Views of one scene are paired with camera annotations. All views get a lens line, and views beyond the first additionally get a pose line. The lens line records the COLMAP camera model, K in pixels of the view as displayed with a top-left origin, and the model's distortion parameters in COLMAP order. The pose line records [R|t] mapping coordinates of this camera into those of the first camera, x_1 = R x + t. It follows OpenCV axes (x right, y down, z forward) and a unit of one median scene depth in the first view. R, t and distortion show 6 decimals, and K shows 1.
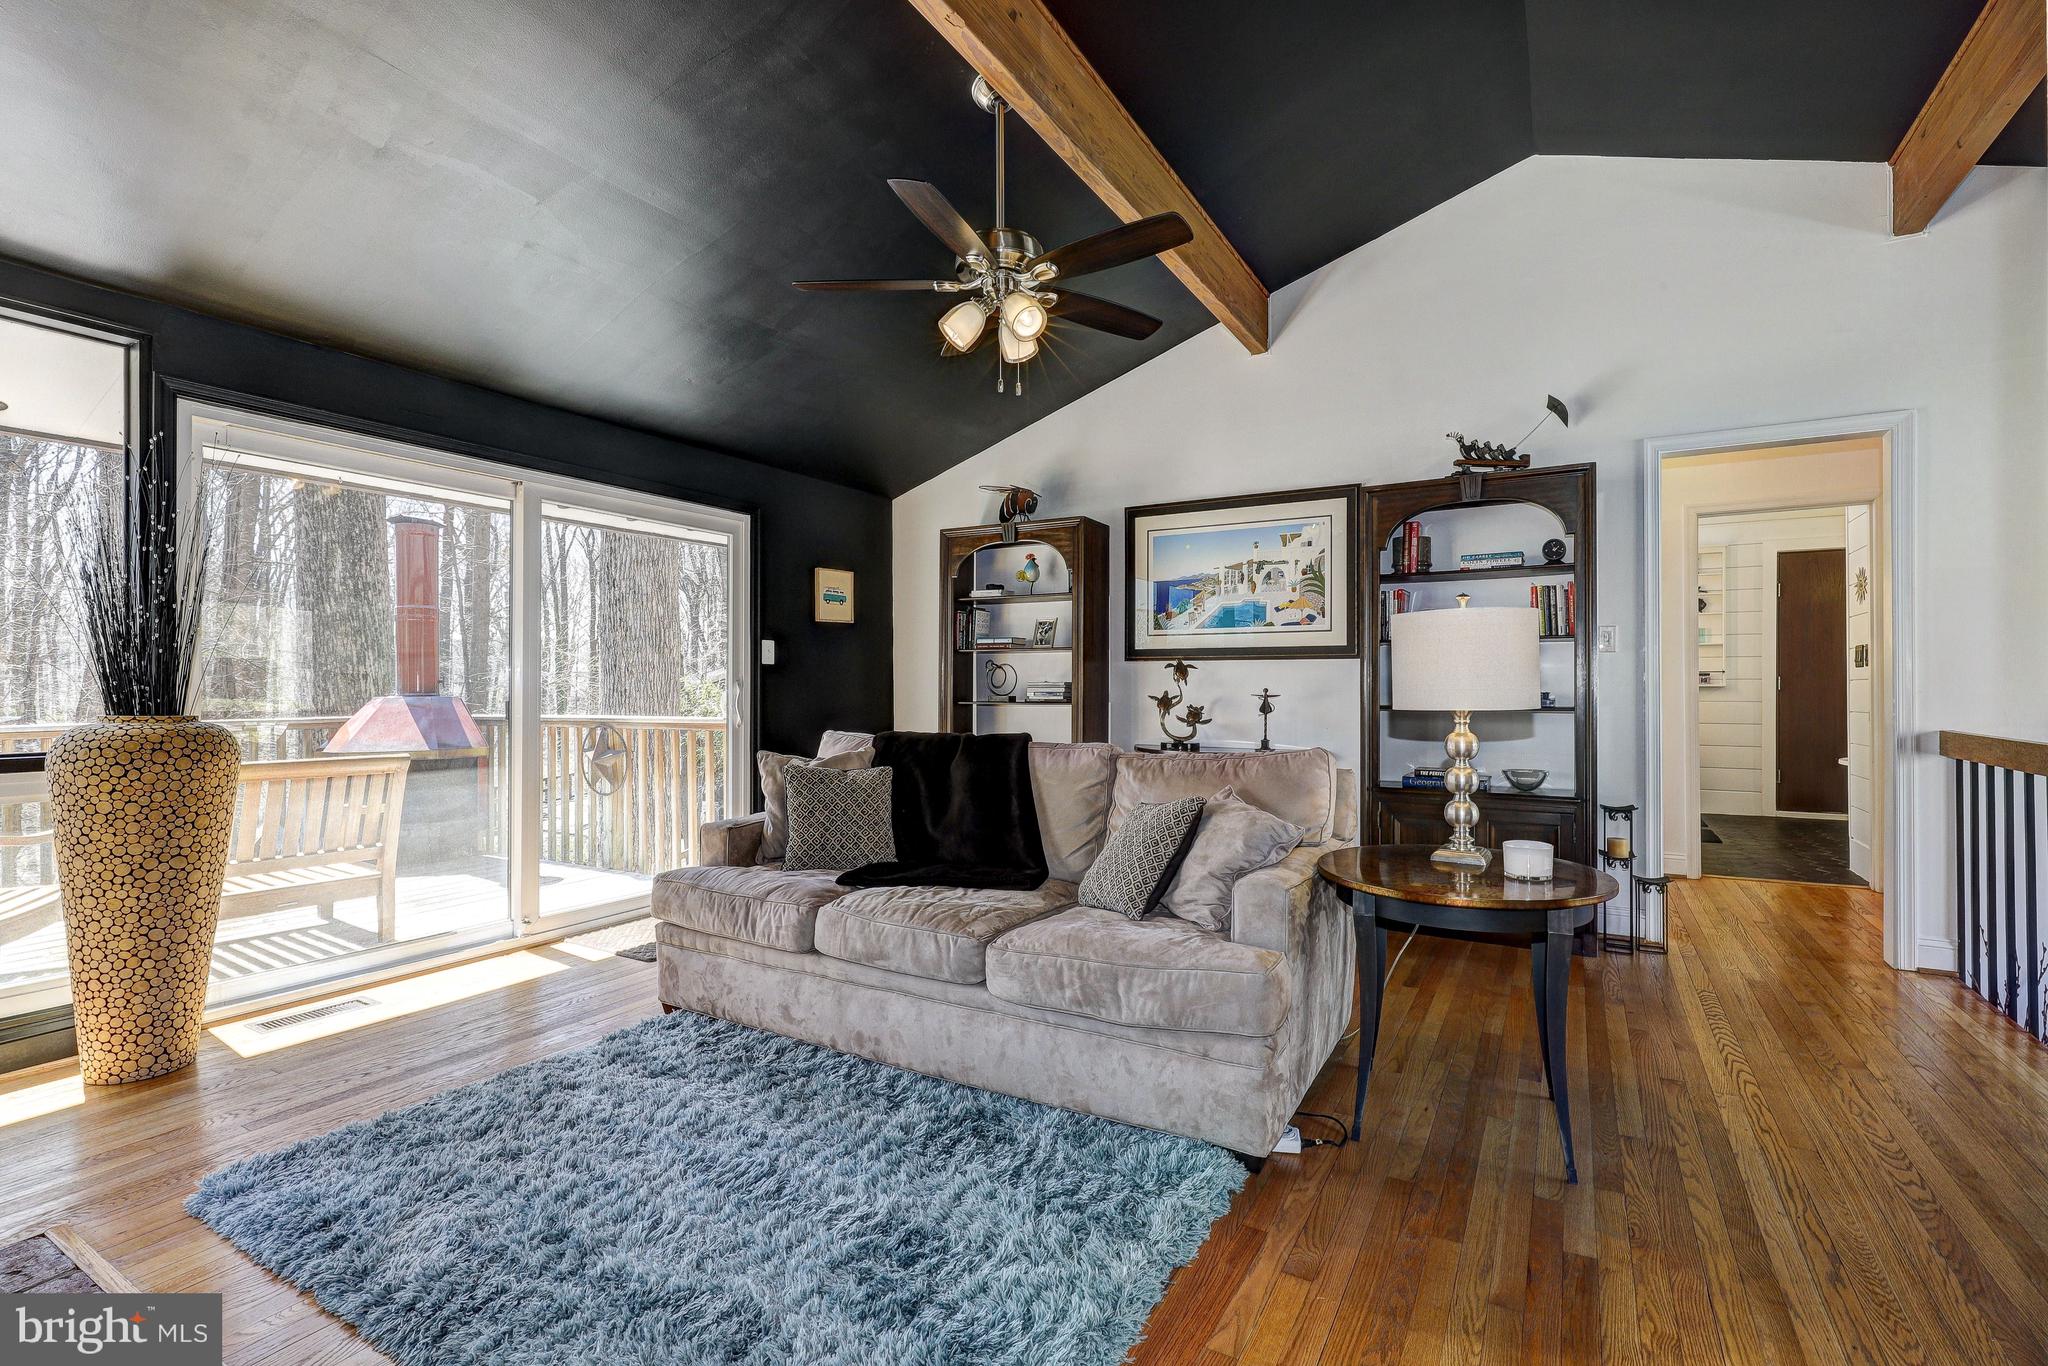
lens RADIAL K [[928.9, 0, 1037.9], [0, 928.9, 685.7], [0, 0, 1]] dist [0.003490, -0.000129]
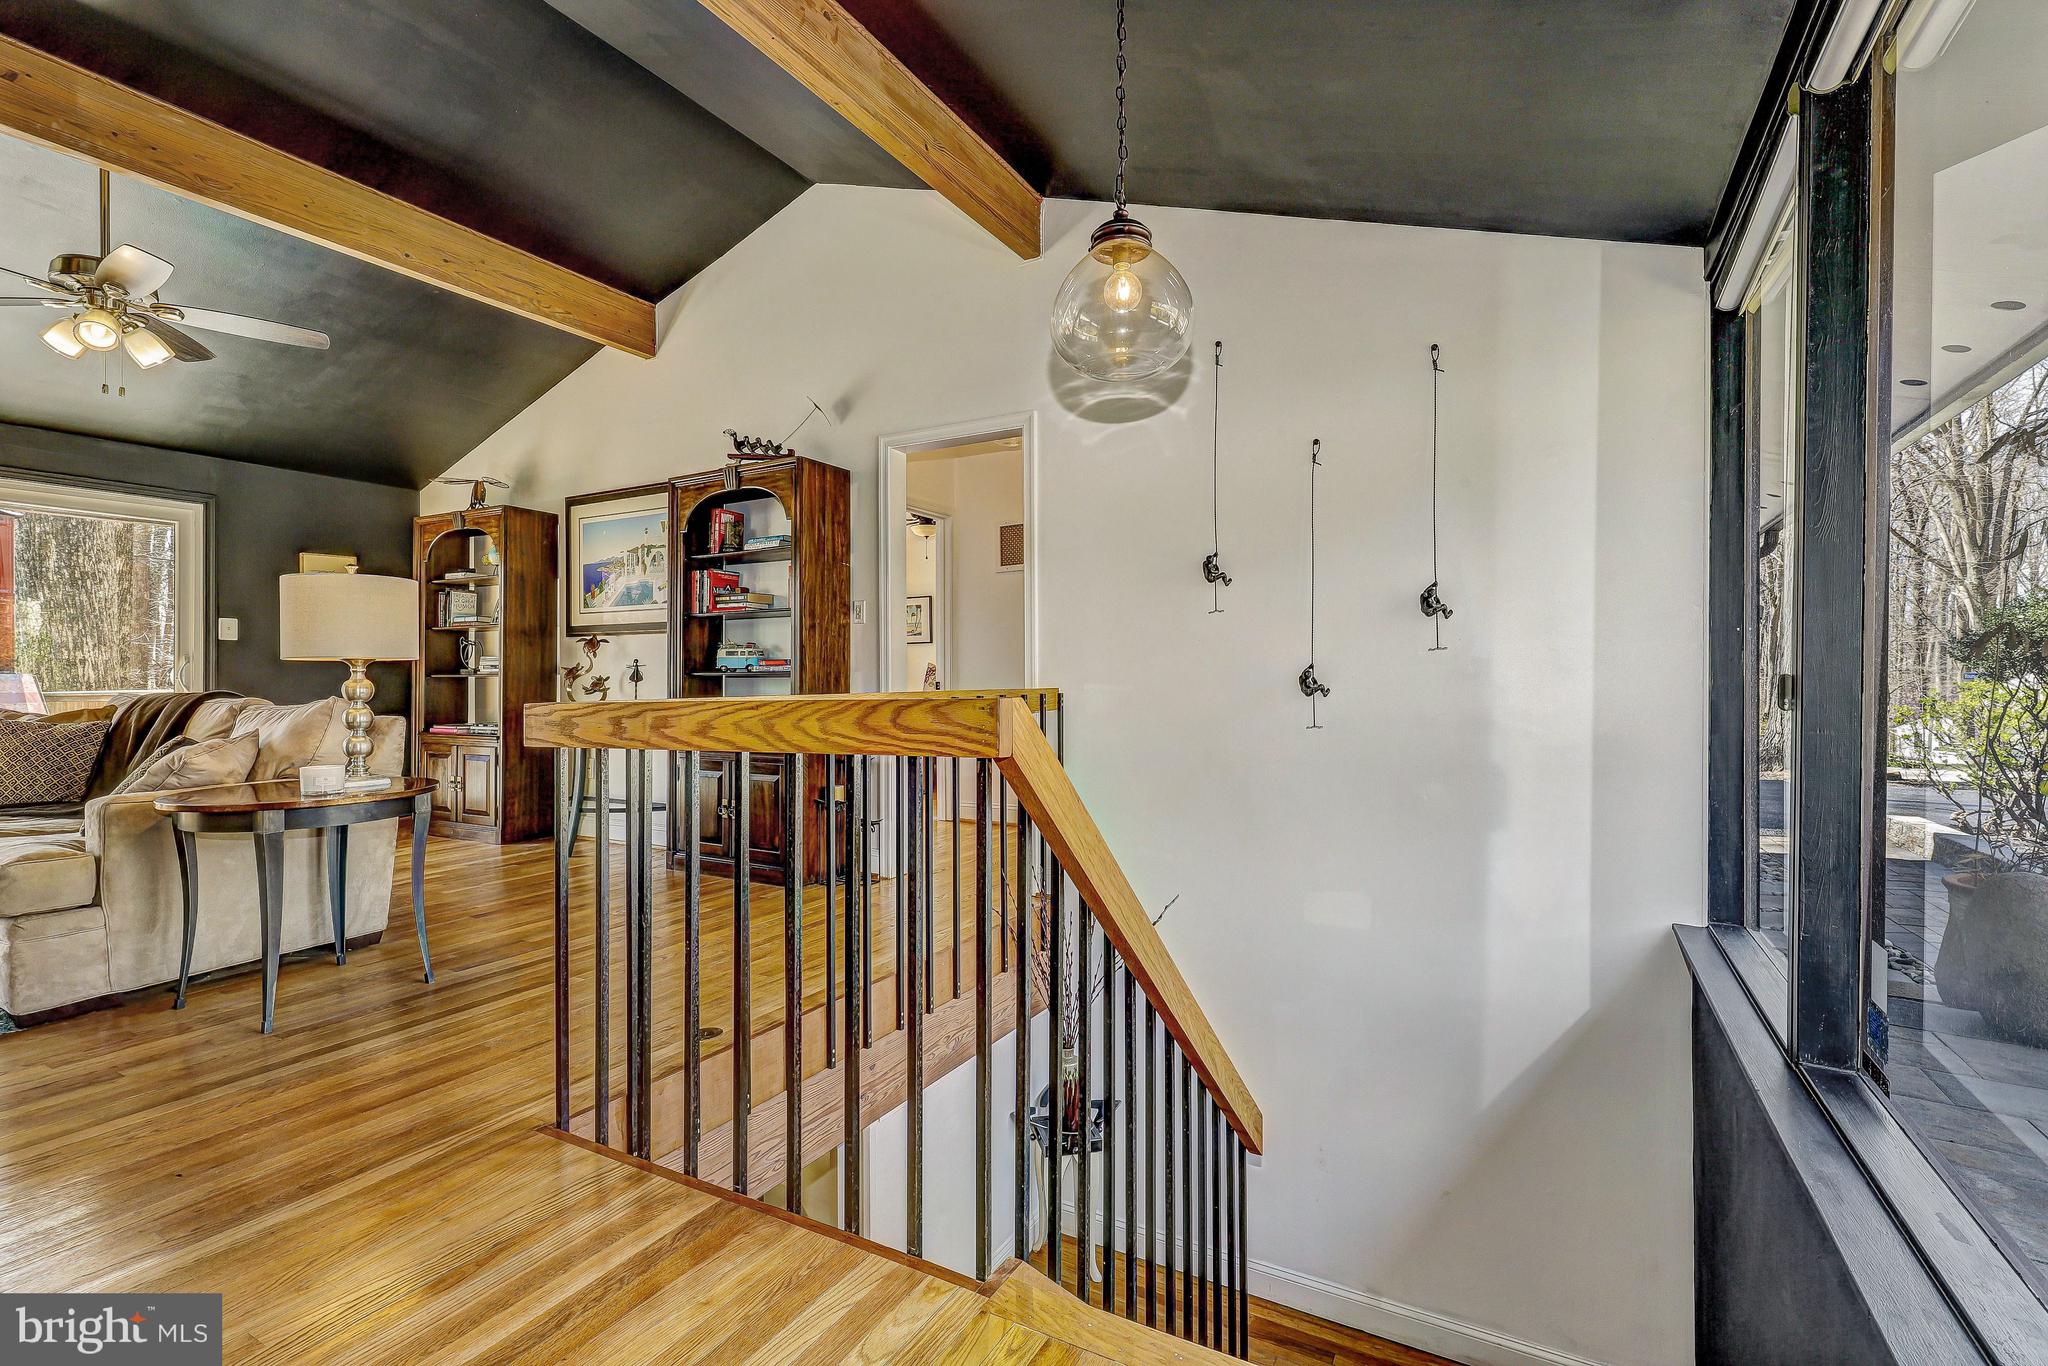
lens RADIAL K [[928.9, 0, 1017.1], [0, 928.9, 684.5], [0, 0, 1]] dist [0.003490, -0.000129]
pose [[0.999999, -0.001120, 0.000889, 0.651807], [0.001117, 0.999994, 0.003425, 0.027078], [-0.000893, -0.003425, 0.999994, -0.103167]]
